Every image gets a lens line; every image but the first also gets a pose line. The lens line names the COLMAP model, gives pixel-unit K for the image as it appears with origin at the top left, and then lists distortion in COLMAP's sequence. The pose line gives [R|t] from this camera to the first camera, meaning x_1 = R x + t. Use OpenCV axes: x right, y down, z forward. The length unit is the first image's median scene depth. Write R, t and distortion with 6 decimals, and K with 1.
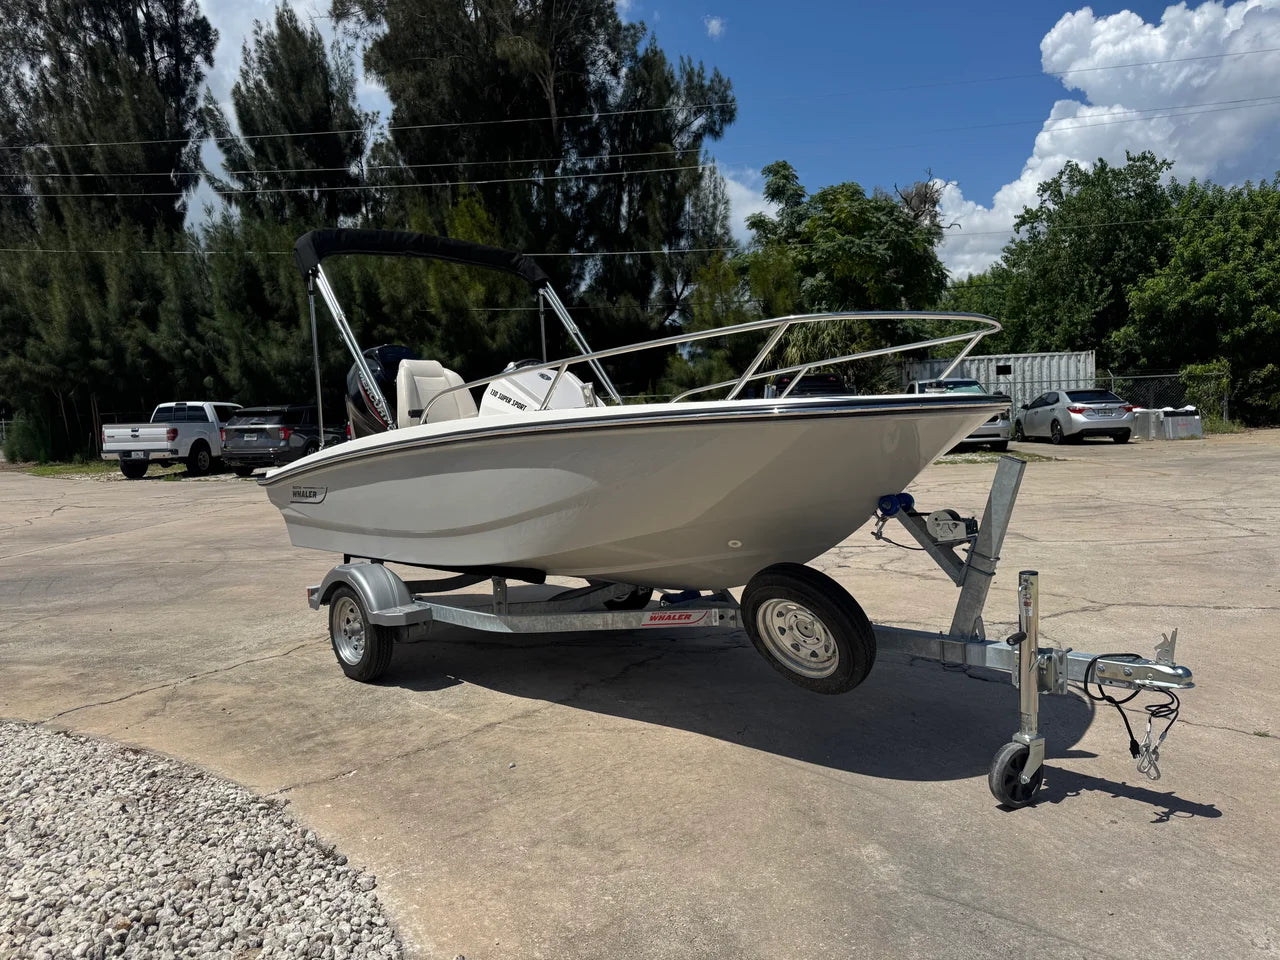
lens RADIAL K [[899.2, 0, 632.7], [0, 899.2, 483.0], [0, 0, 1]] dist [0.040332, -0.041711]
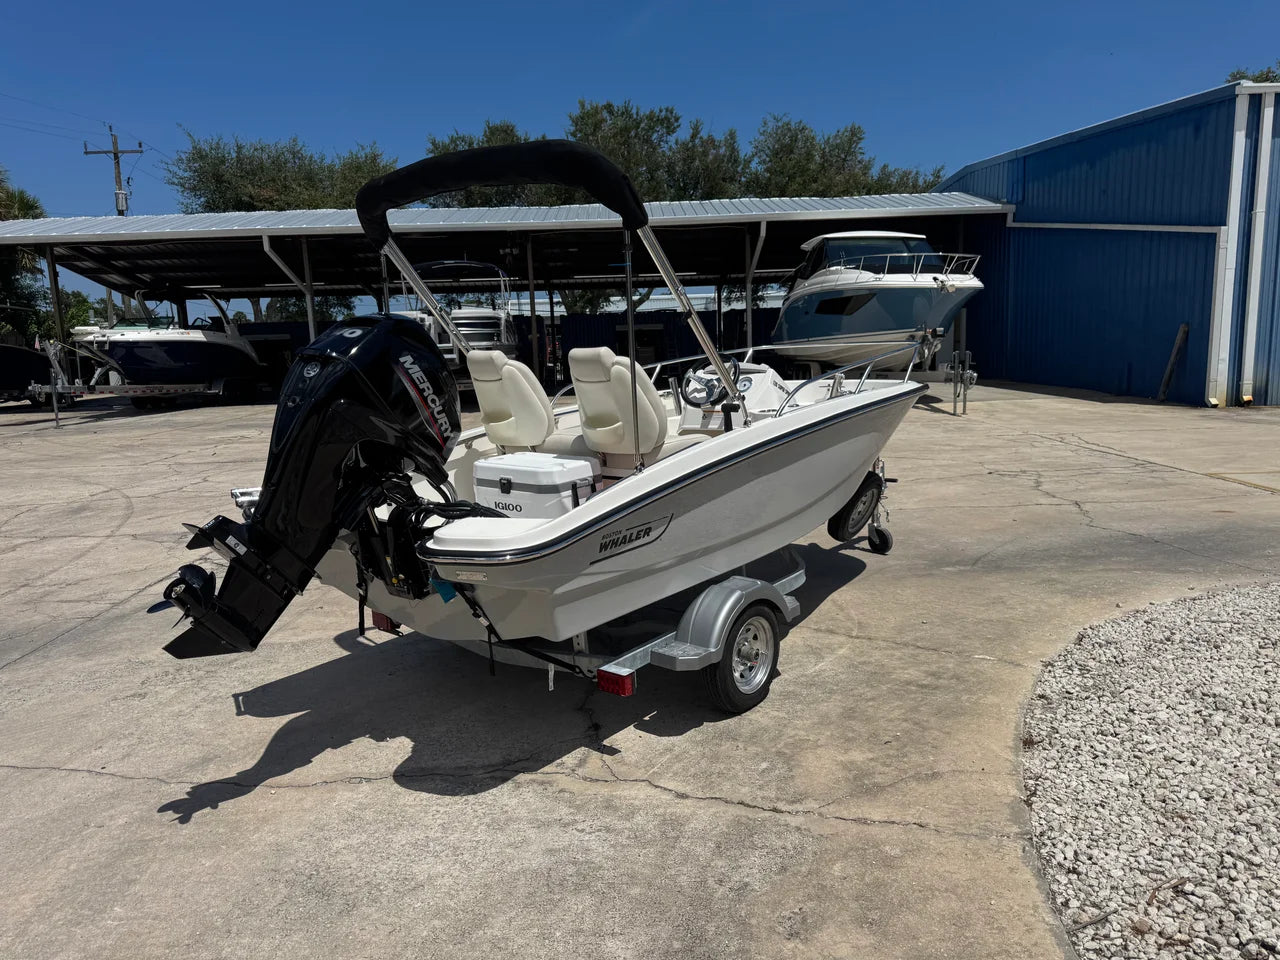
lens RADIAL K [[899.2, 0, 637.7], [0, 899.2, 477.5], [0, 0, 1]] dist [0.040332, -0.041711]
pose [[-0.112535, -0.111301, 0.987395, -0.169953], [0.115948, 0.985447, 0.124296, -0.019184], [-0.986860, 0.128475, -0.097992, 0.173366]]
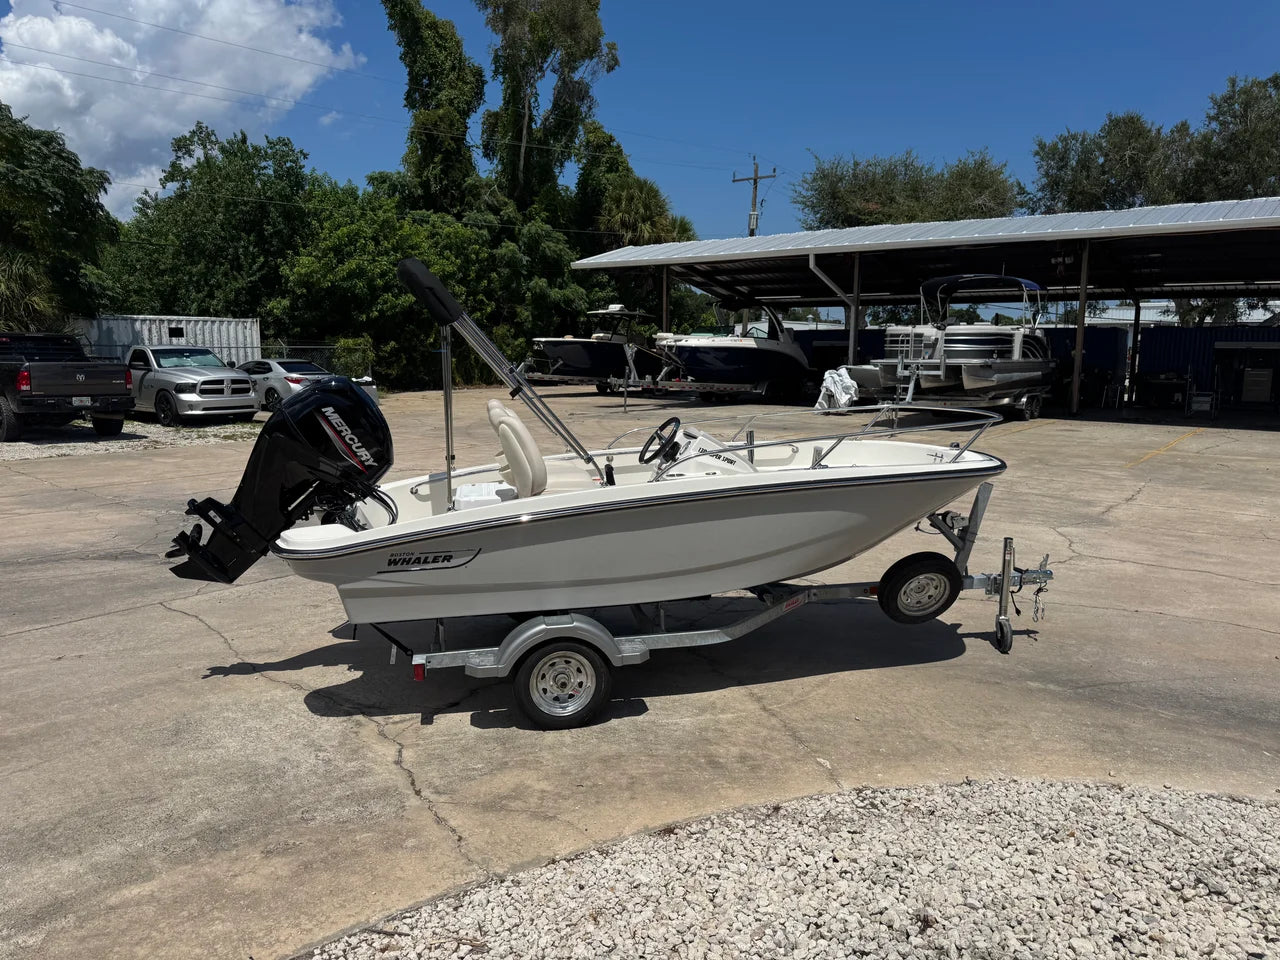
lens RADIAL K [[899.2, 0, 641.7], [0, 899.2, 484.3], [0, 0, 1]] dist [0.040332, -0.041711]
pose [[0.536012, -0.086517, 0.839766, -0.162357], [0.038459, 0.996205, 0.078086, -0.020182], [-0.843334, -0.009559, 0.537304, 0.056264]]
